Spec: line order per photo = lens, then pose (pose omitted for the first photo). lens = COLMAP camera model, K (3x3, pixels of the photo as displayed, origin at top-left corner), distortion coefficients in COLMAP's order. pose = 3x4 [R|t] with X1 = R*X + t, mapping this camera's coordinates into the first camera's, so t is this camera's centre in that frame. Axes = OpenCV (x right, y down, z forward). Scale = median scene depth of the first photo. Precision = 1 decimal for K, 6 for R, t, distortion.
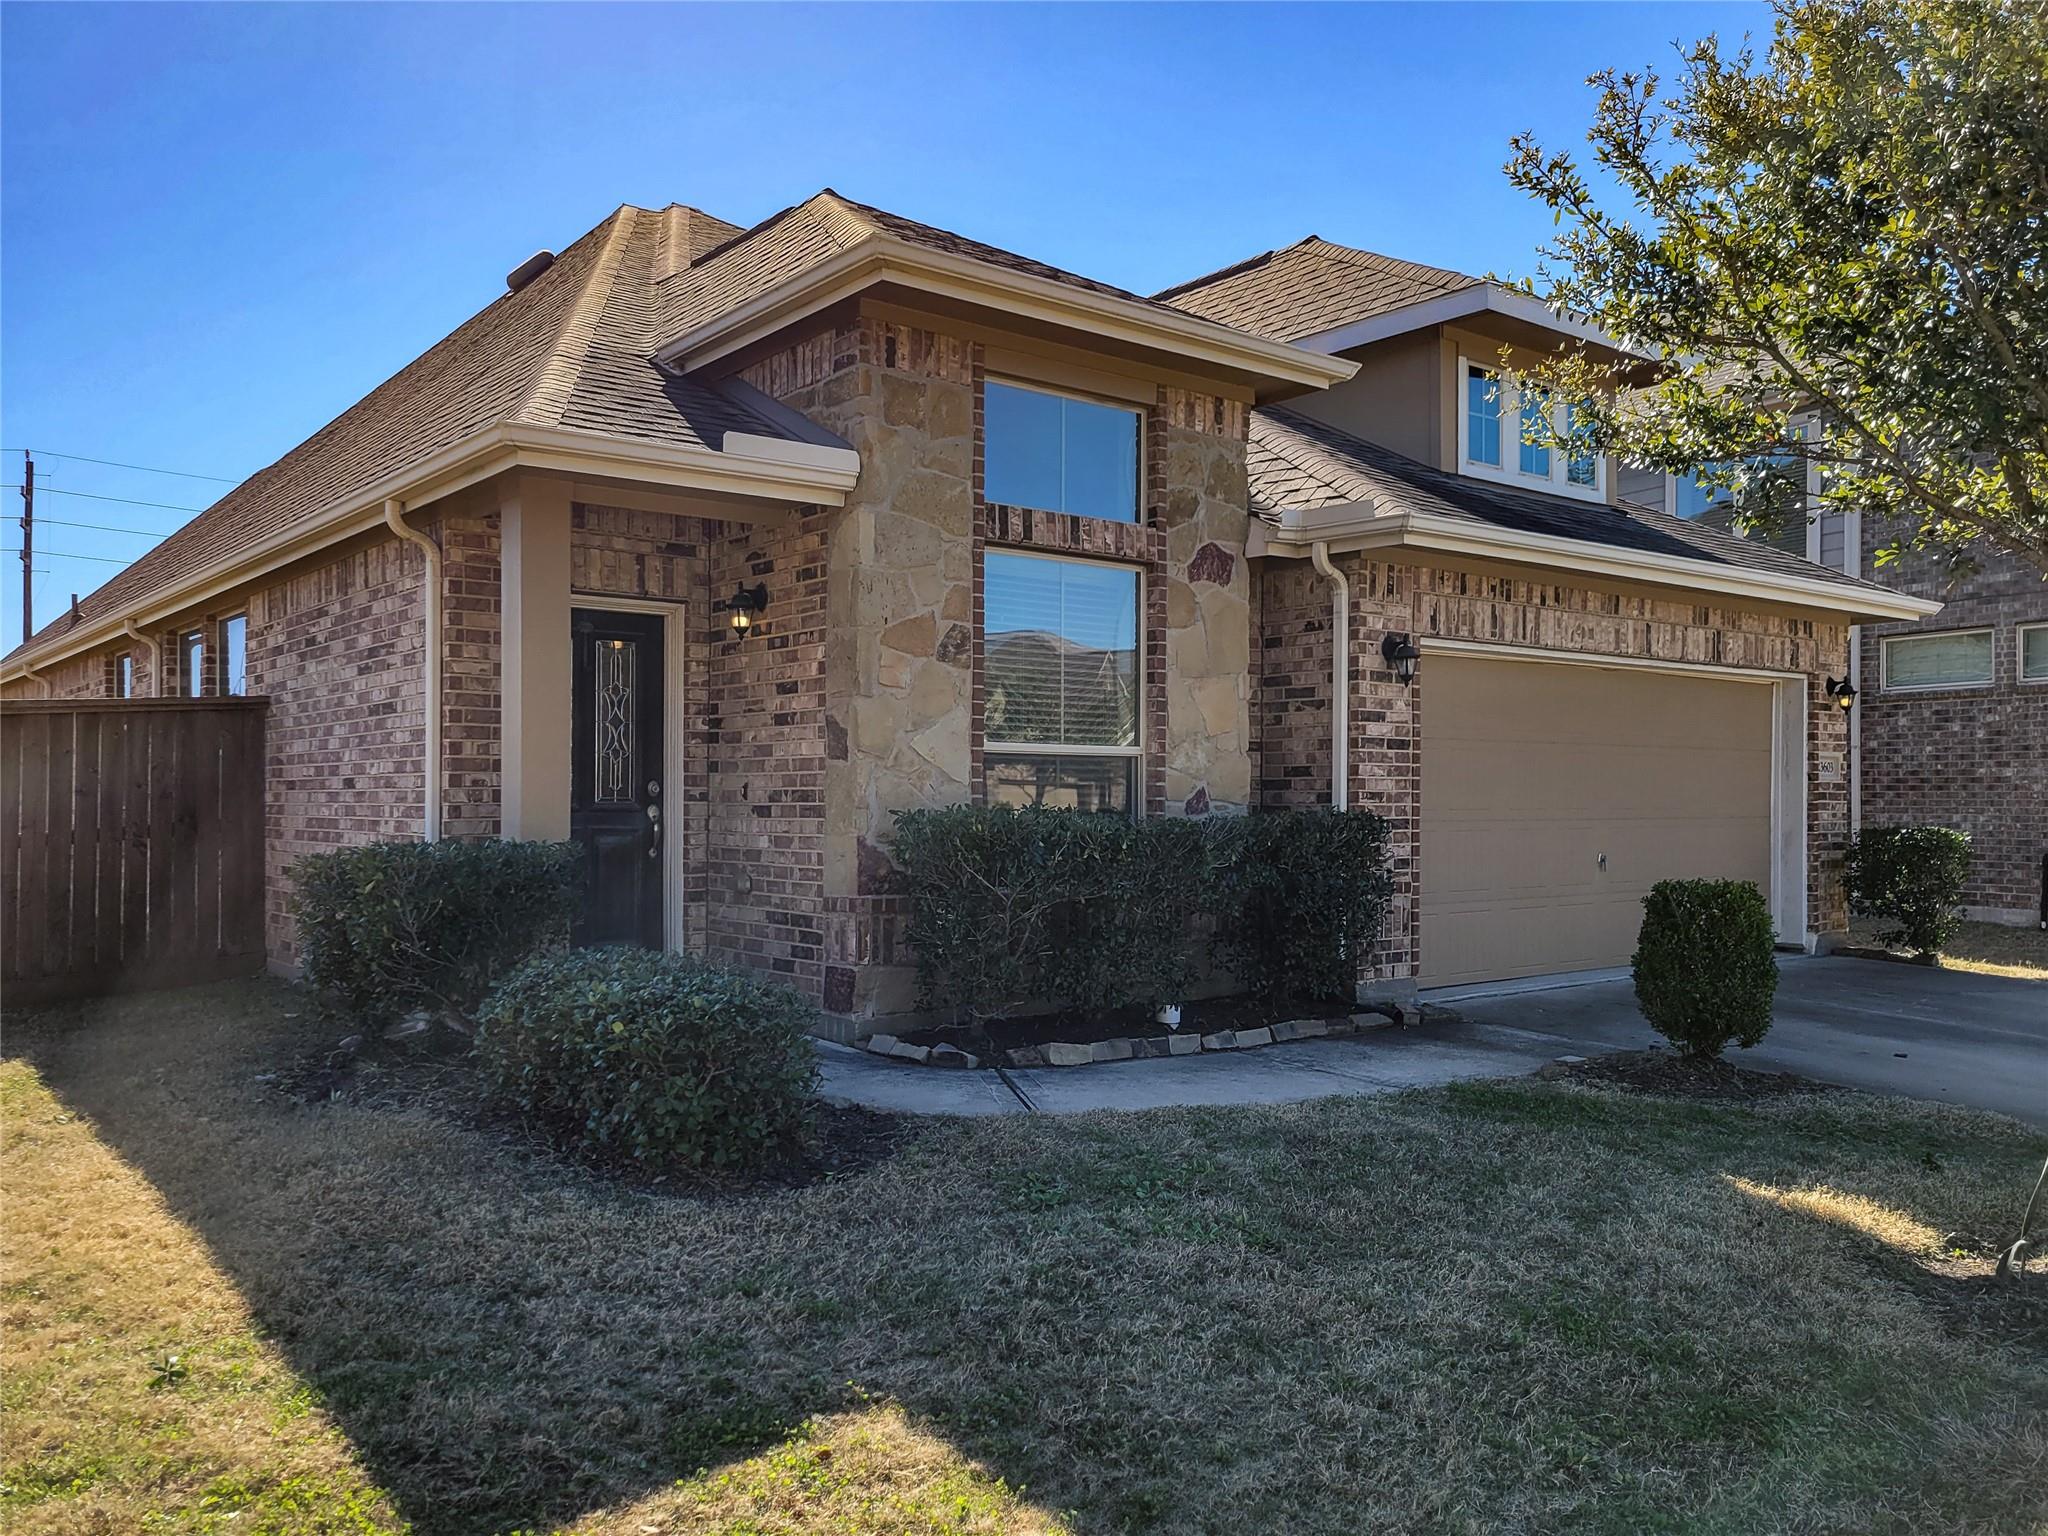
lens RADIAL K [[1557.9, 0, 1008.7], [0, 1557.9, 756.2], [0, 0, 1]] dist [0.054426, -0.026289]
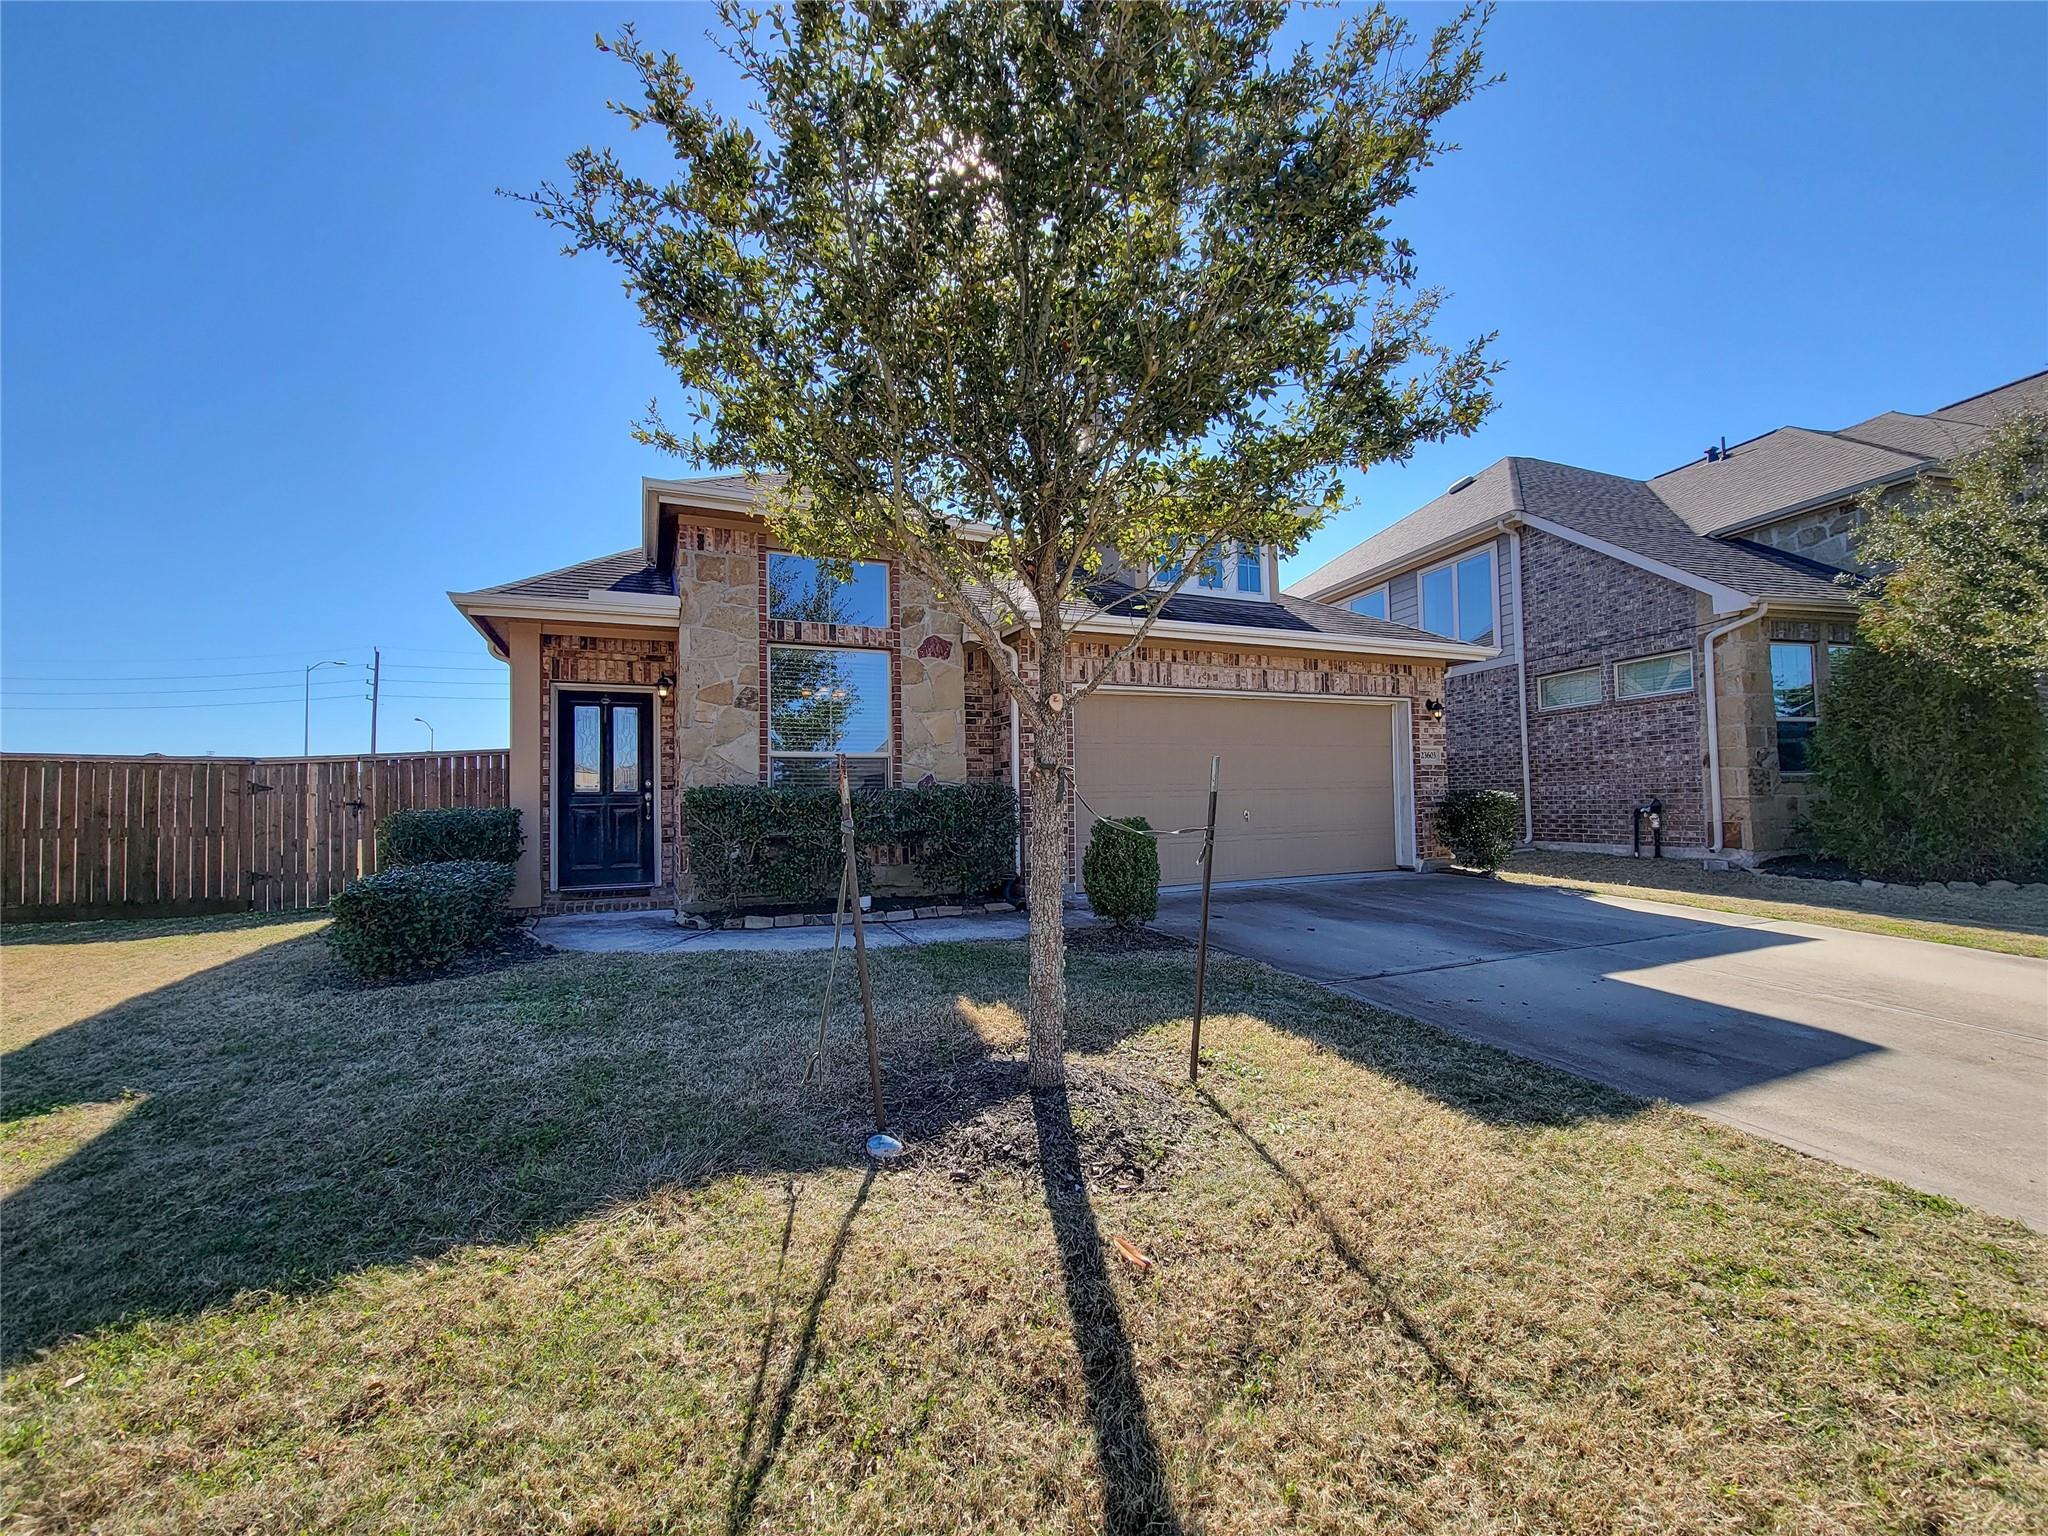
lens RADIAL K [[843.5, 0, 1024.2], [0, 843.5, 755.7], [0, 0, 1]] dist [0.007169, -0.004552]
pose [[0.973235, -0.036026, -0.226971, 0.451262], [0.029338, 0.999032, -0.032772, 0.033625], [0.227932, 0.025236, 0.973350, 0.105104]]
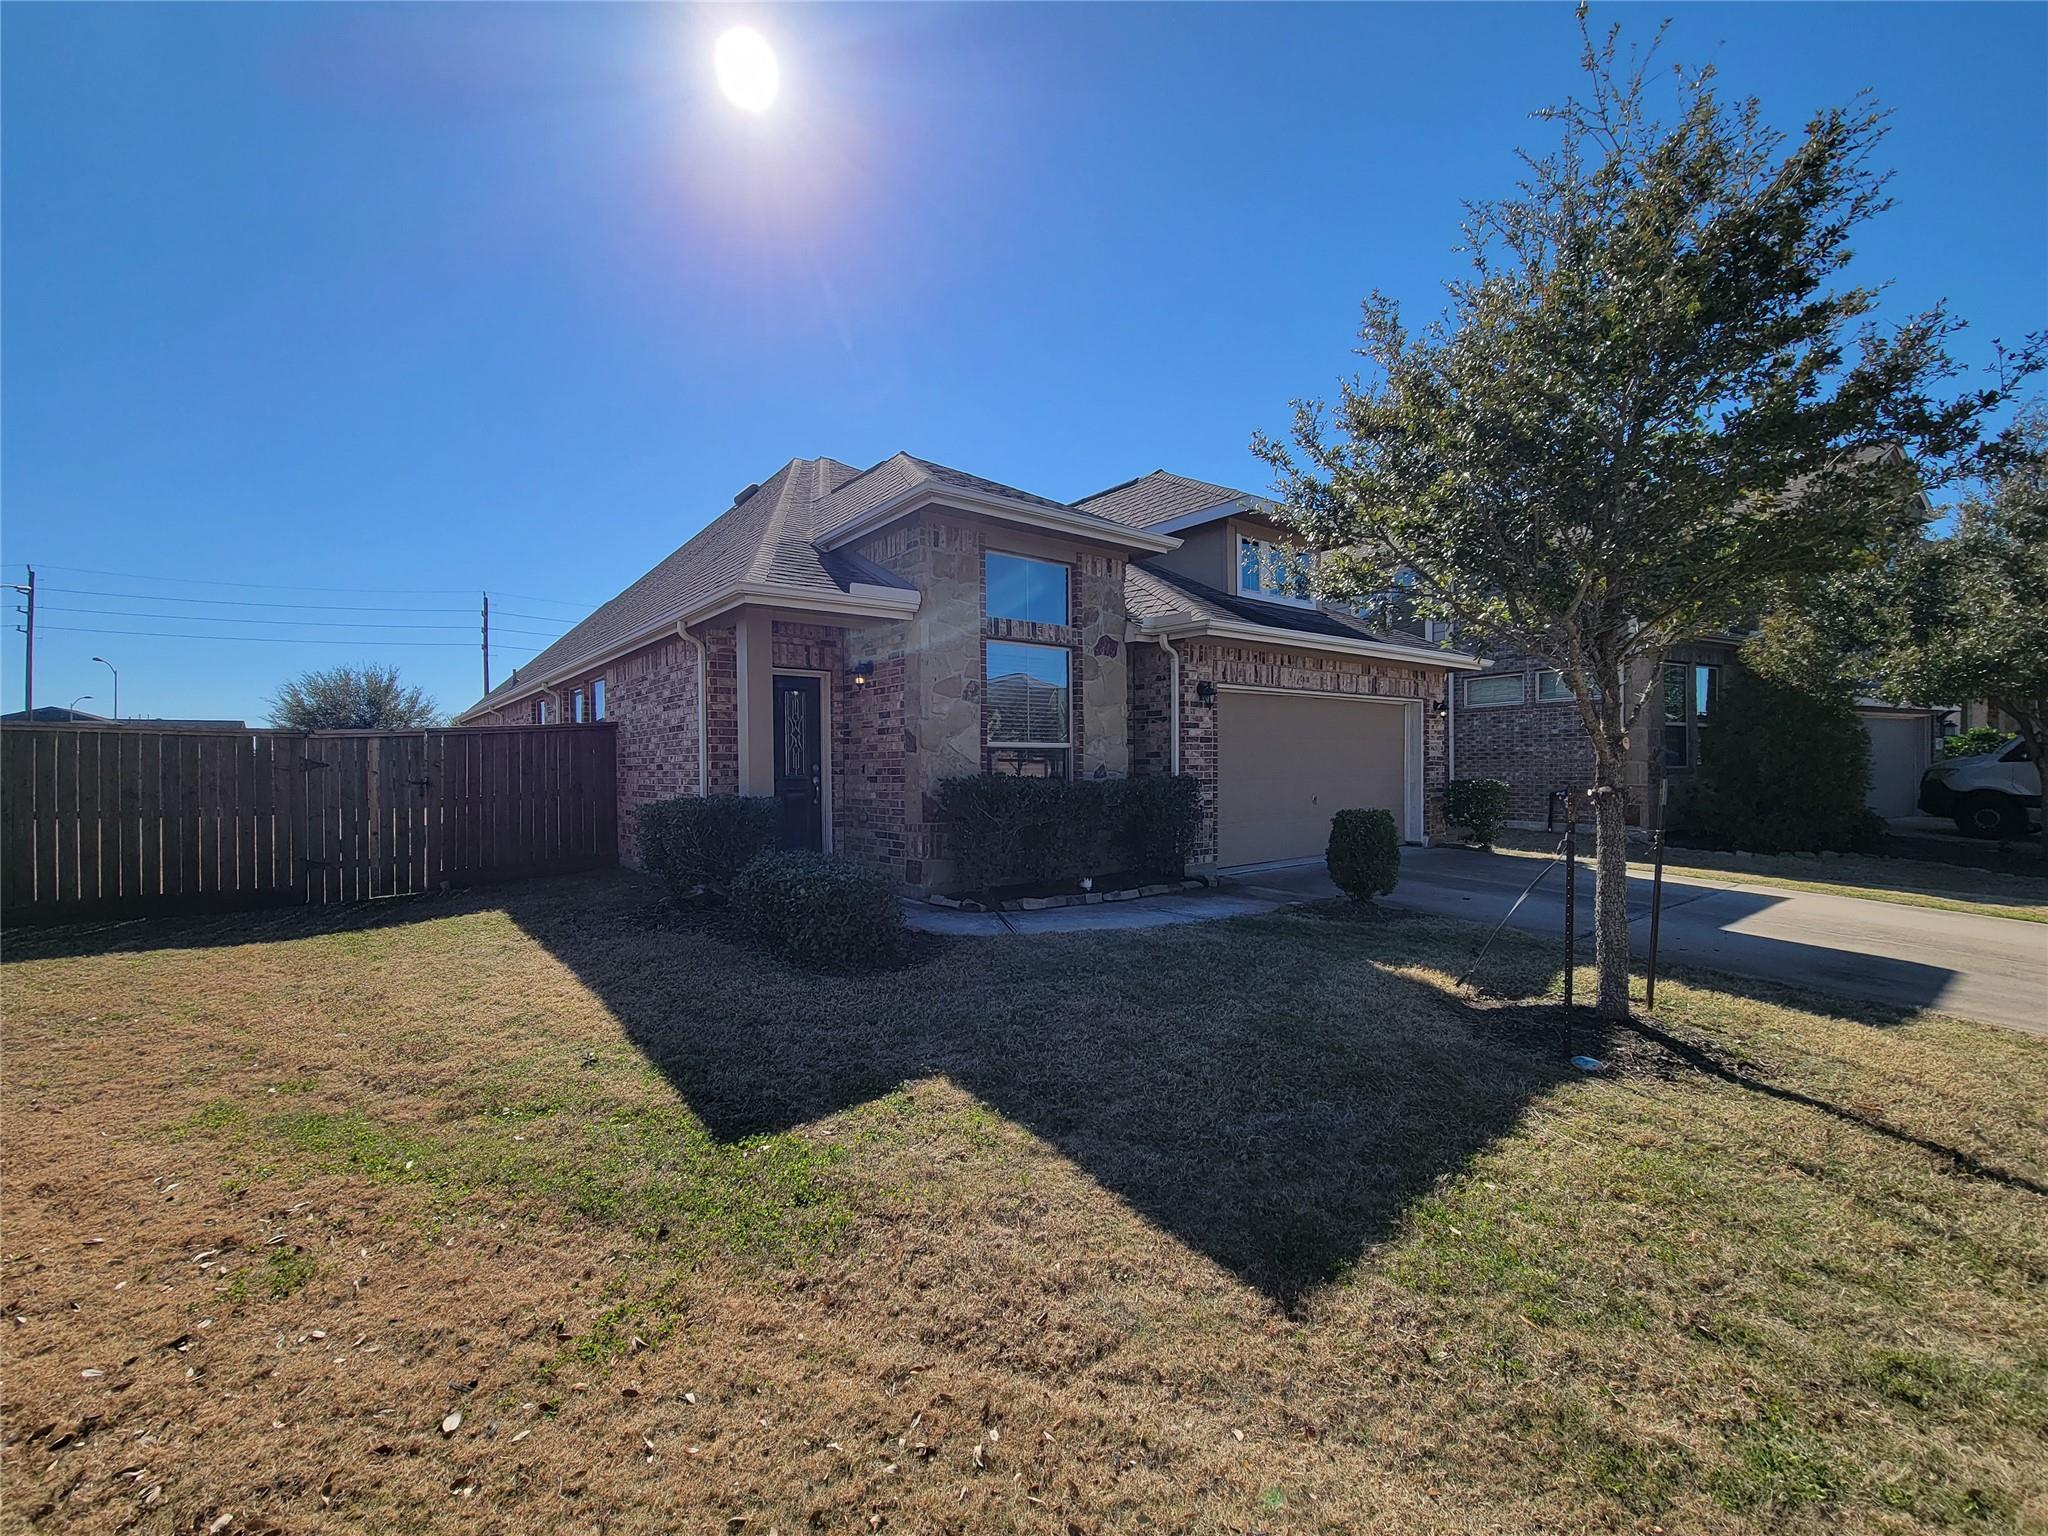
lens RADIAL K [[843.5, 0, 990.1], [0, 843.5, 756.0], [0, 0, 1]] dist [0.007169, -0.004552]
pose [[0.999797, -0.012307, -0.015971, 0.003287], [0.012502, 0.999848, 0.012175, -0.004014], [0.015818, -0.012372, 0.999798, -0.031828]]
